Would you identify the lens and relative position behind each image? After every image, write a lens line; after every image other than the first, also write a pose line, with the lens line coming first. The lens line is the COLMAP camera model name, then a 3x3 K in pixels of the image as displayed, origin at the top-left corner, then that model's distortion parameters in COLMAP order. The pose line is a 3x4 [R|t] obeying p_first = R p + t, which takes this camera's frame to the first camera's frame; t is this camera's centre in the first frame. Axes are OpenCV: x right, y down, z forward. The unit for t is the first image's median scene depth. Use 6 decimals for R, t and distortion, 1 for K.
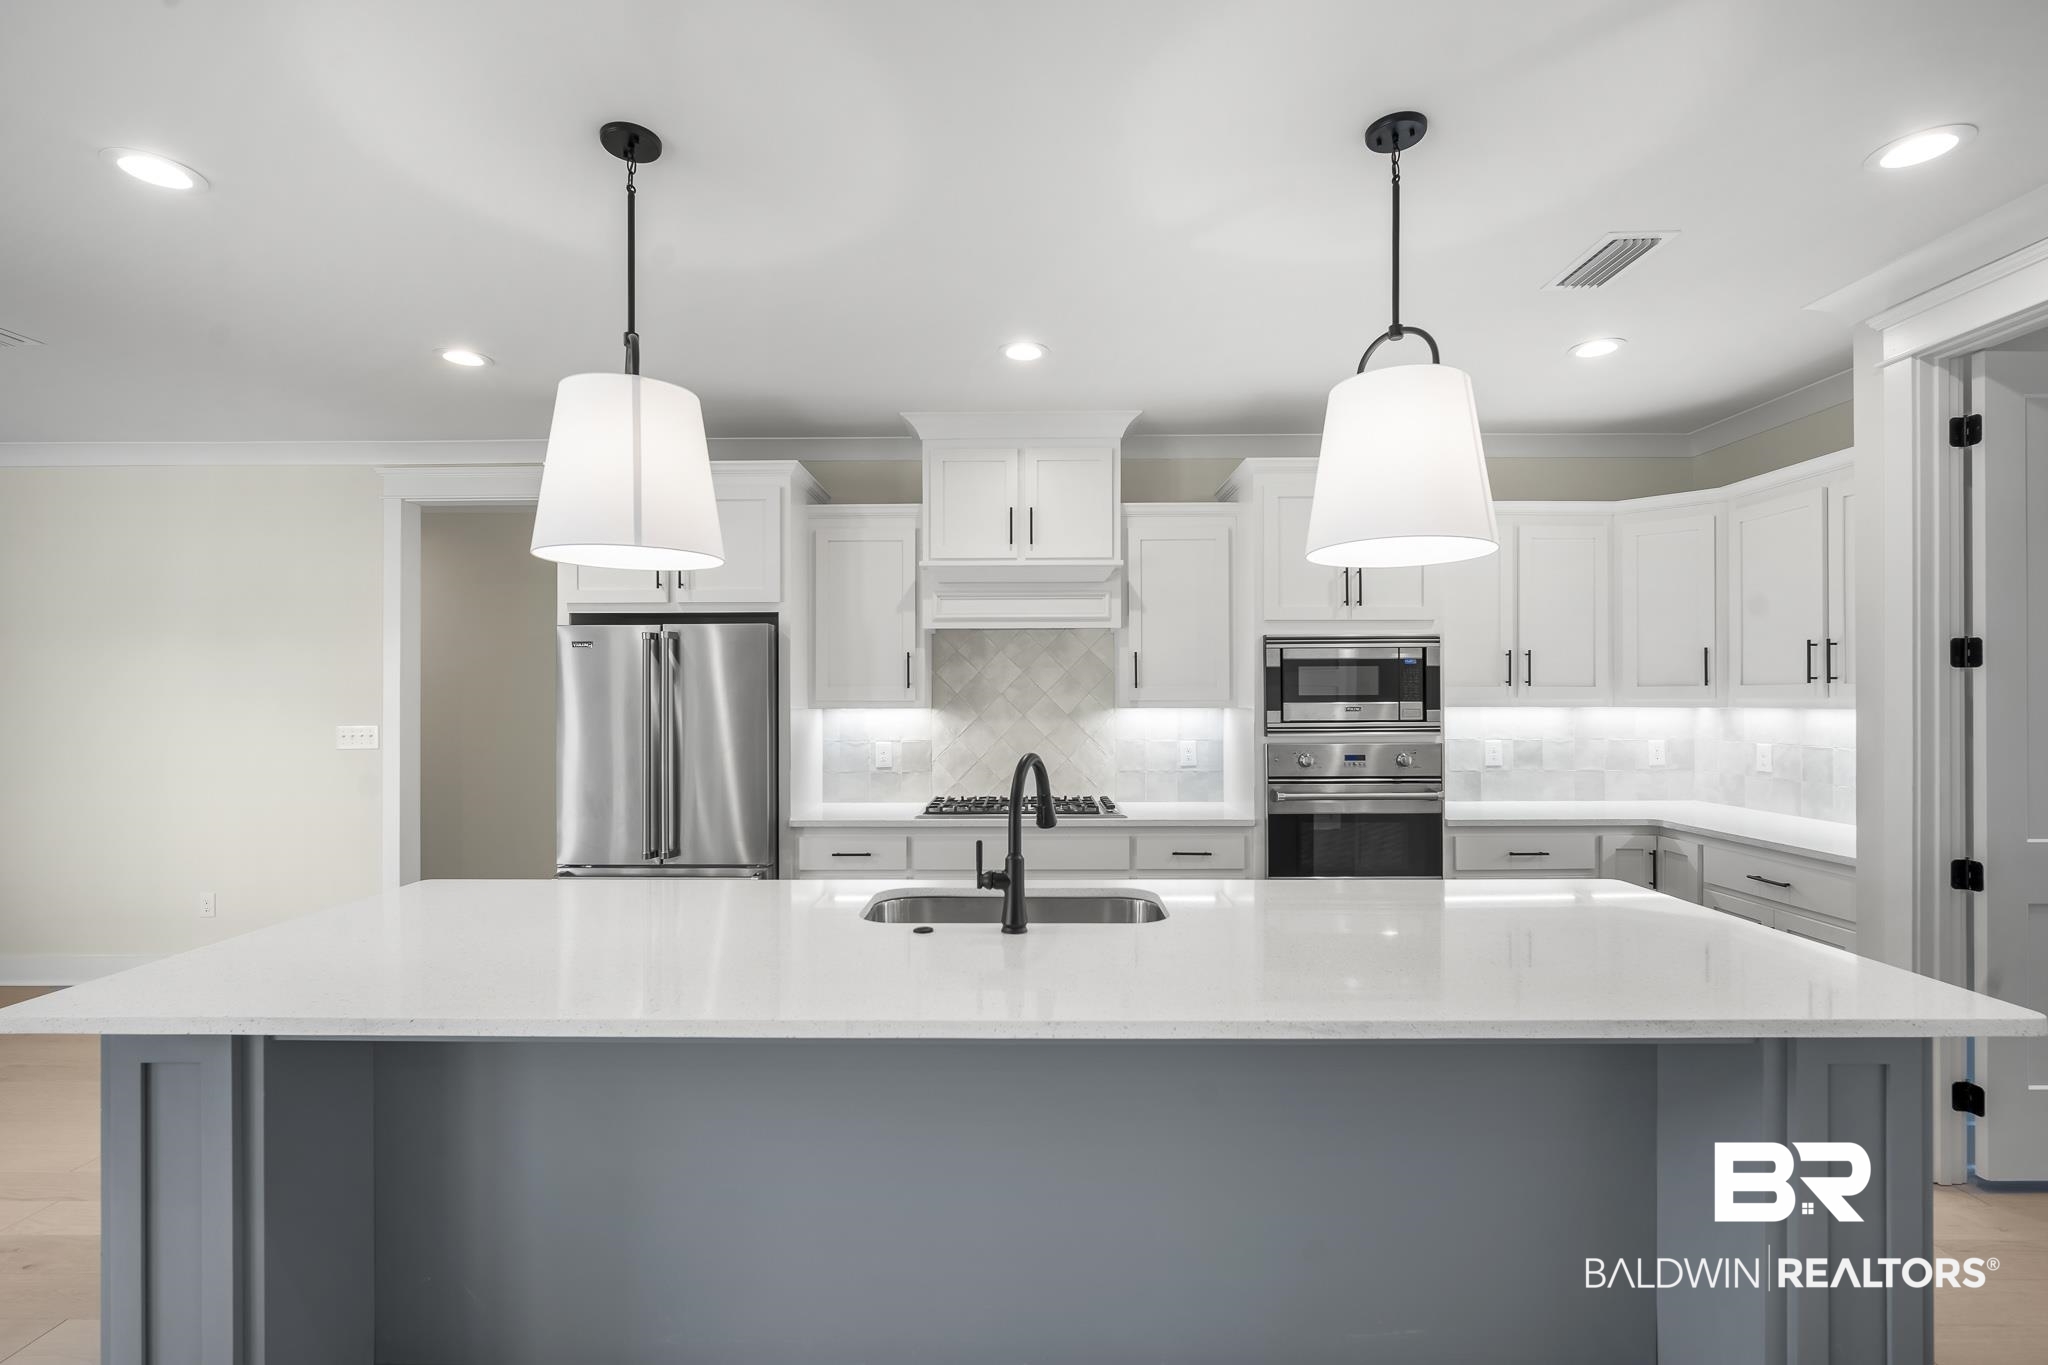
lens RADIAL K [[909.5, 0, 1026.0], [0, 909.5, 706.1], [0, 0, 1]] dist [-0.007412, 0.000147]
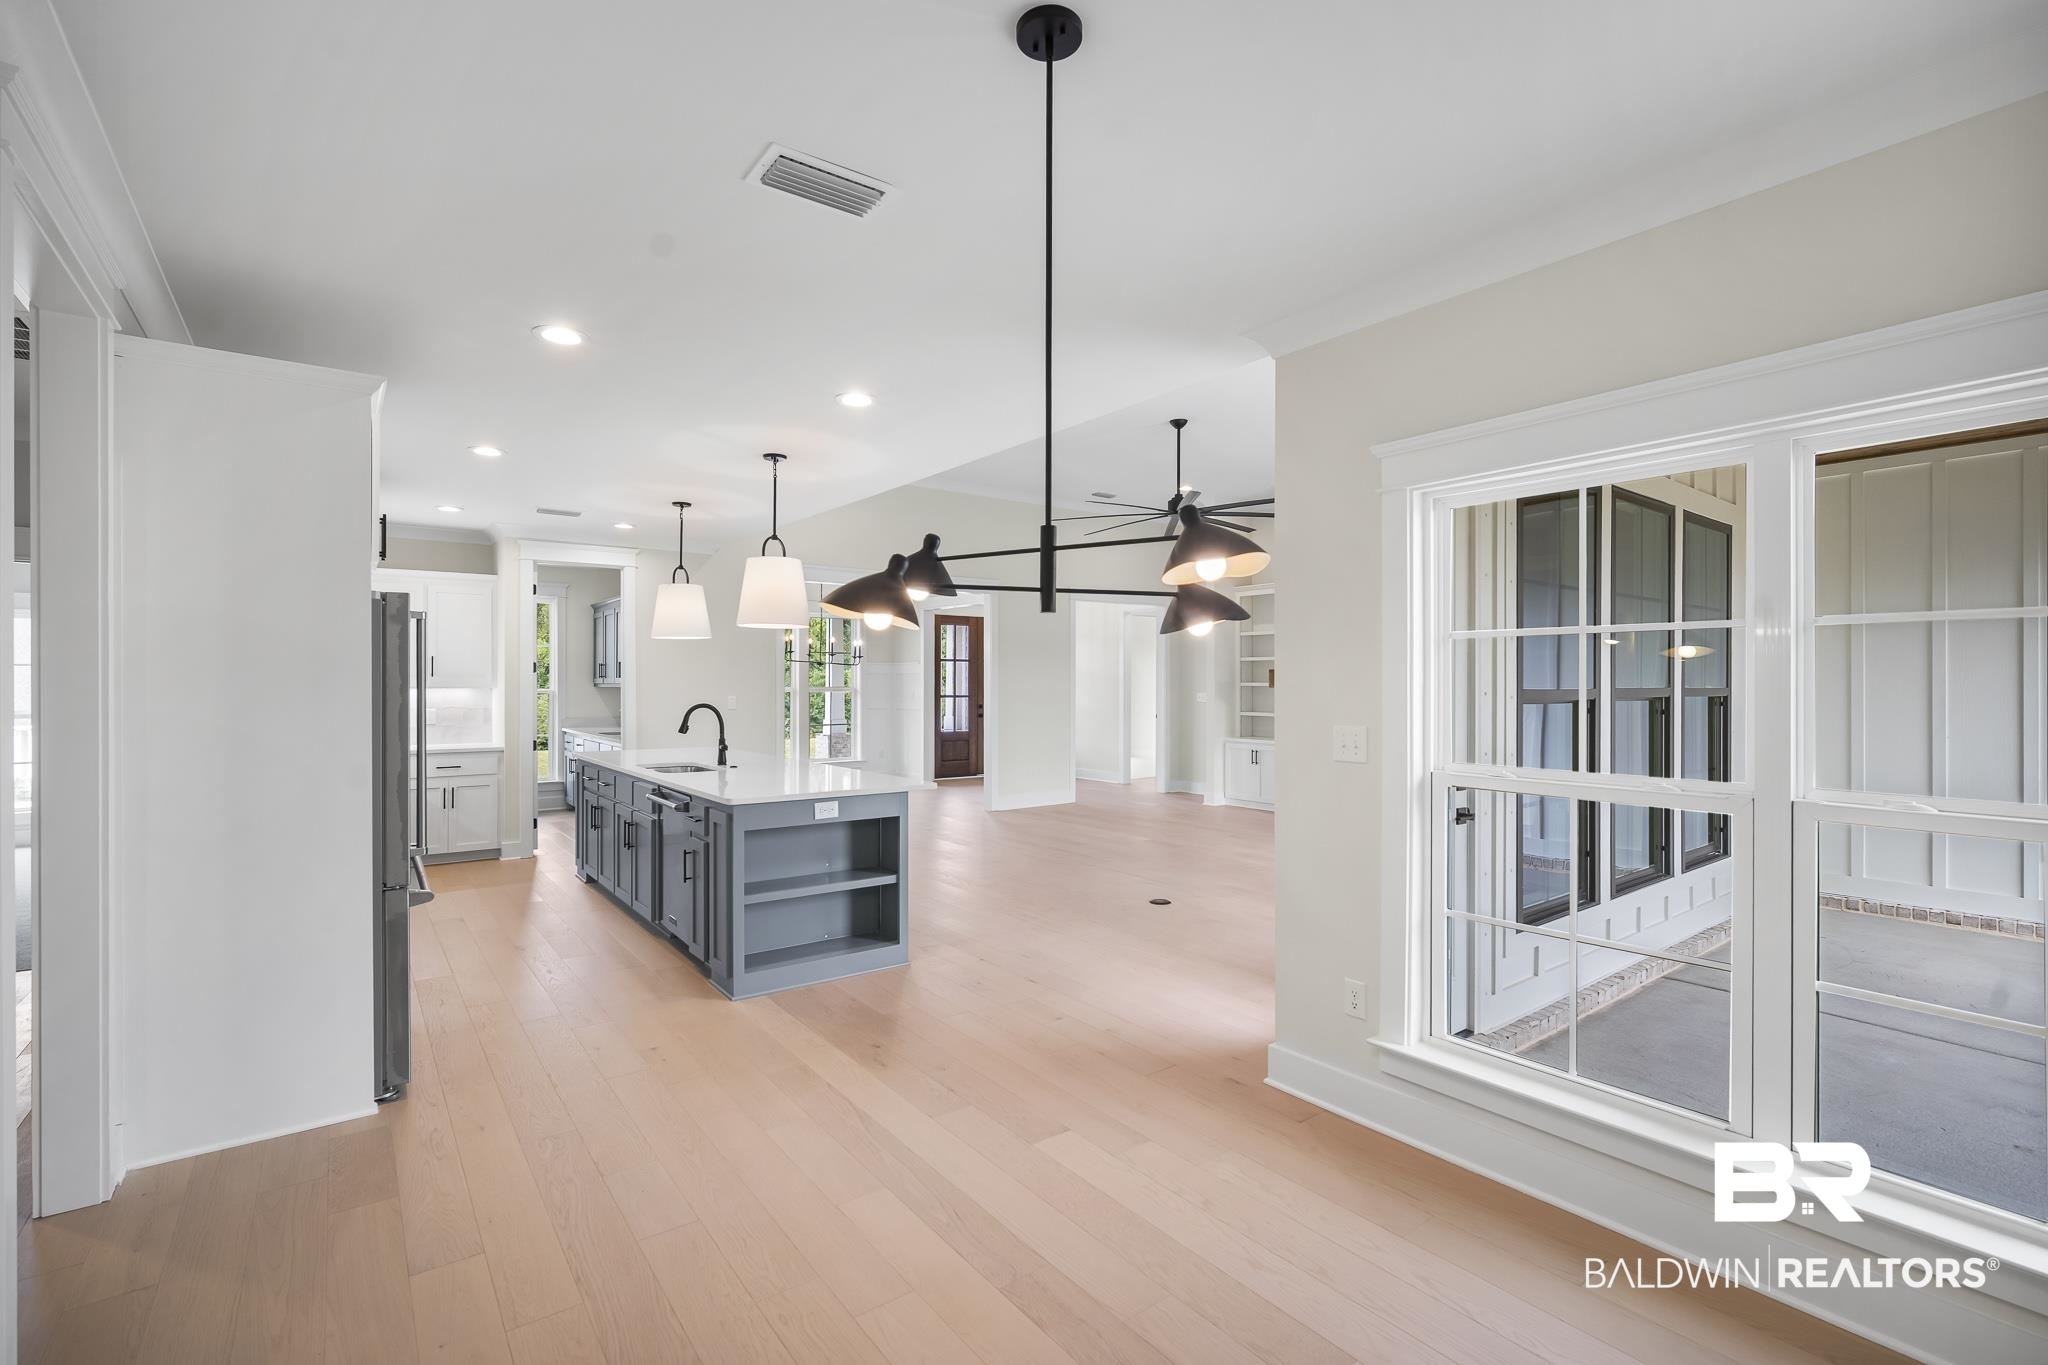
lens RADIAL K [[911.4, 0, 1019.4], [0, 911.4, 681.0], [0, 0, 1]] dist [-0.001609, 0.000060]
pose [[-0.607152, 0.002192, 0.794583, -1.475906], [0.007835, 0.999964, 0.003228, -0.009689], [-0.794547, 0.008186, -0.607147, 1.040586]]
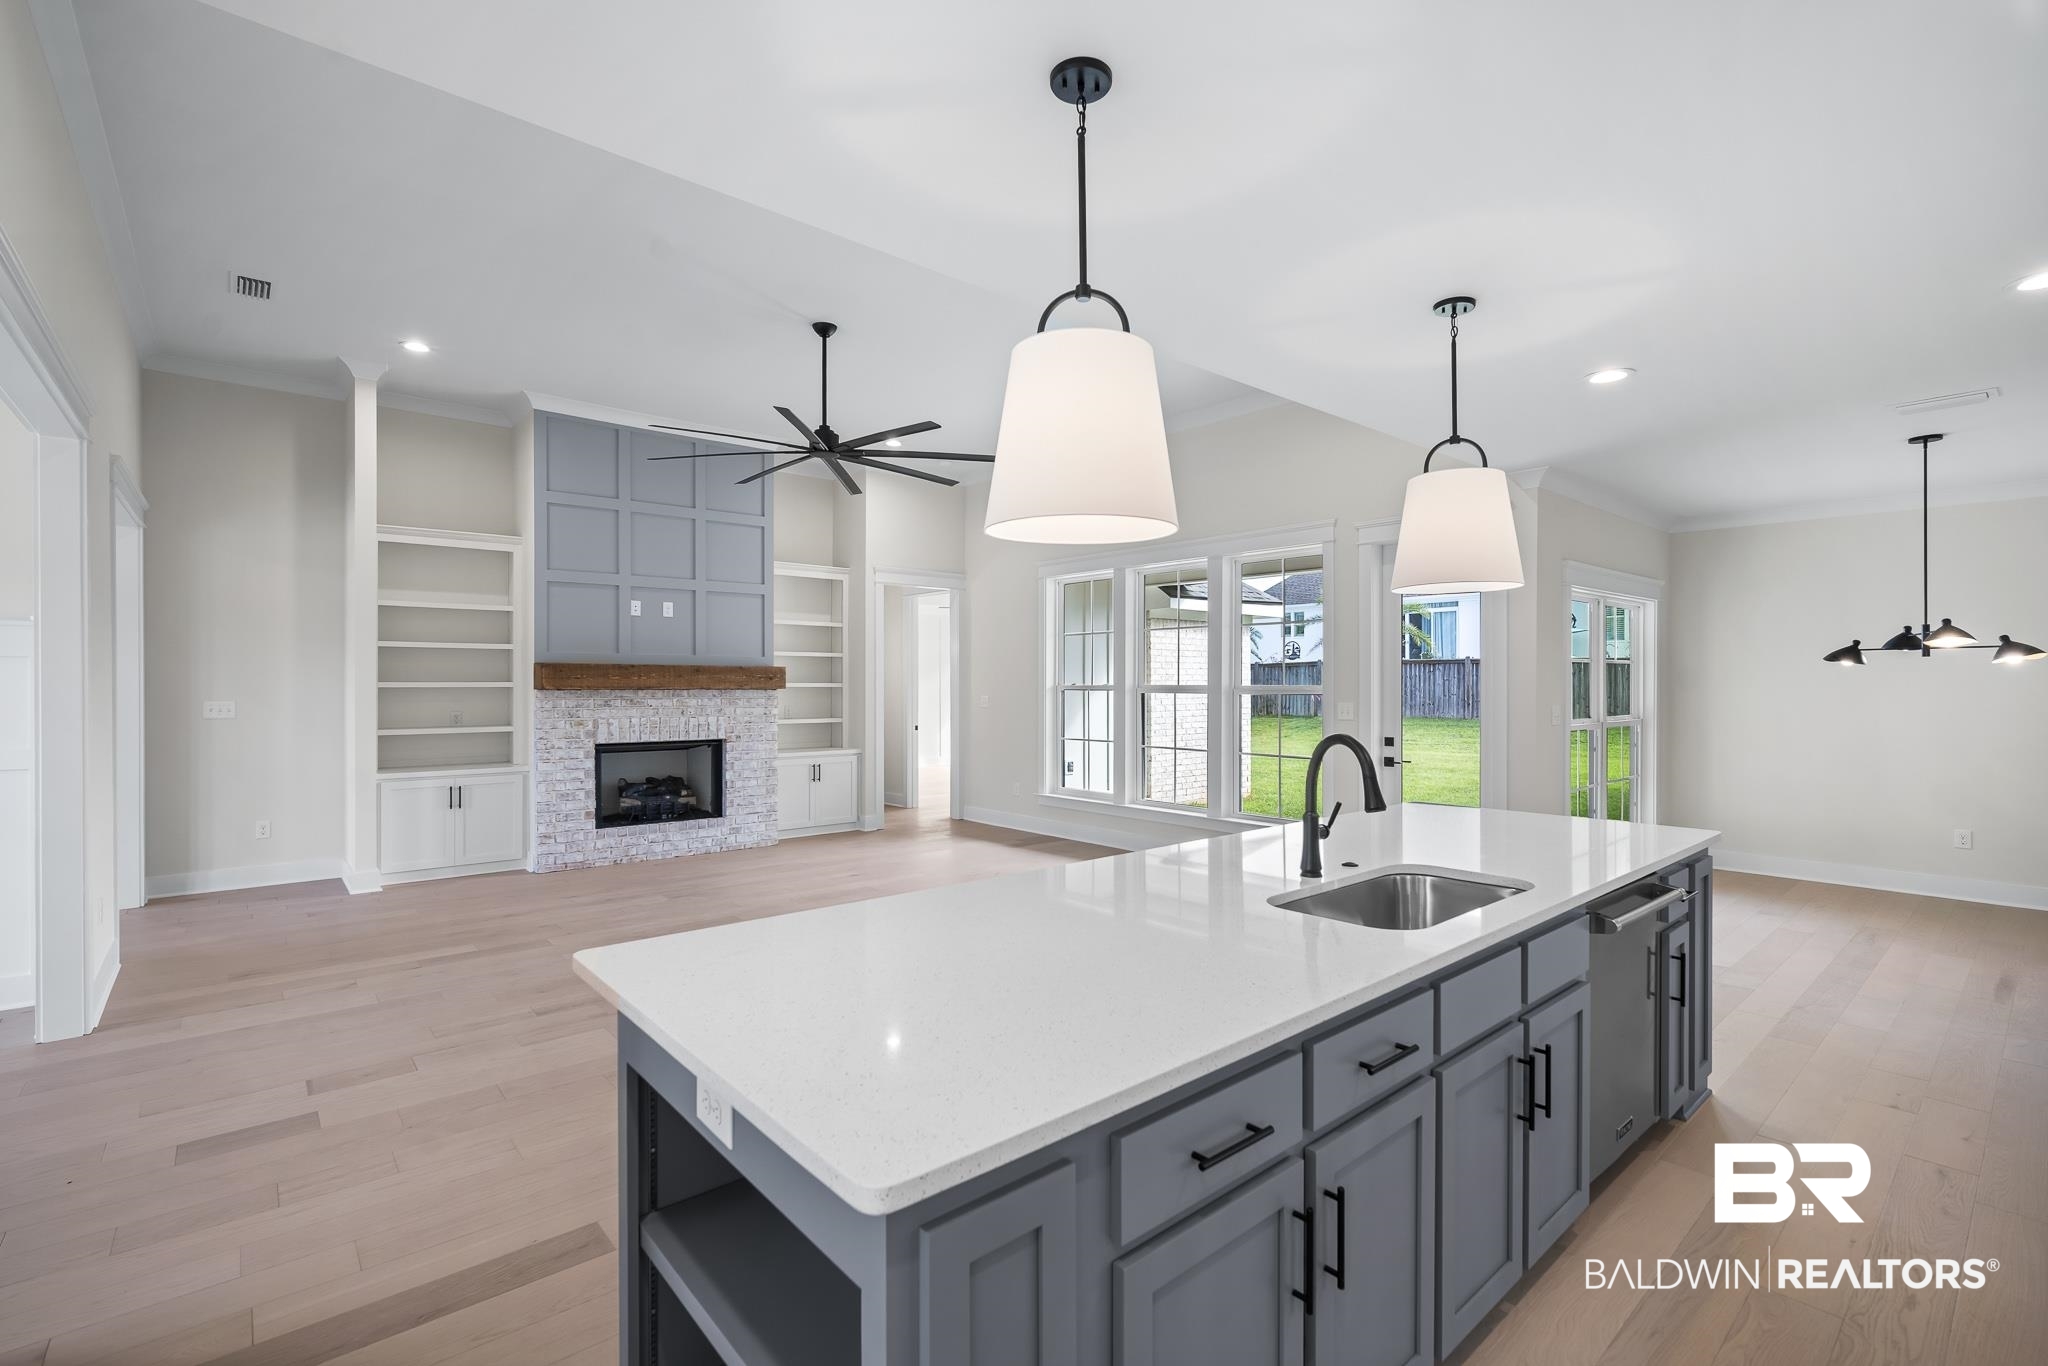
lens RADIAL K [[916.8, 0, 1037.2], [0, 916.8, 683.3], [0, 0, 1]] dist [-0.002159, -0.000287]
pose [[-0.748601, 0.003034, -0.663014, 0.557597], [-0.005153, 0.999933, 0.010394, -0.011901], [0.663001, 0.011197, -0.748535, 0.900617]]
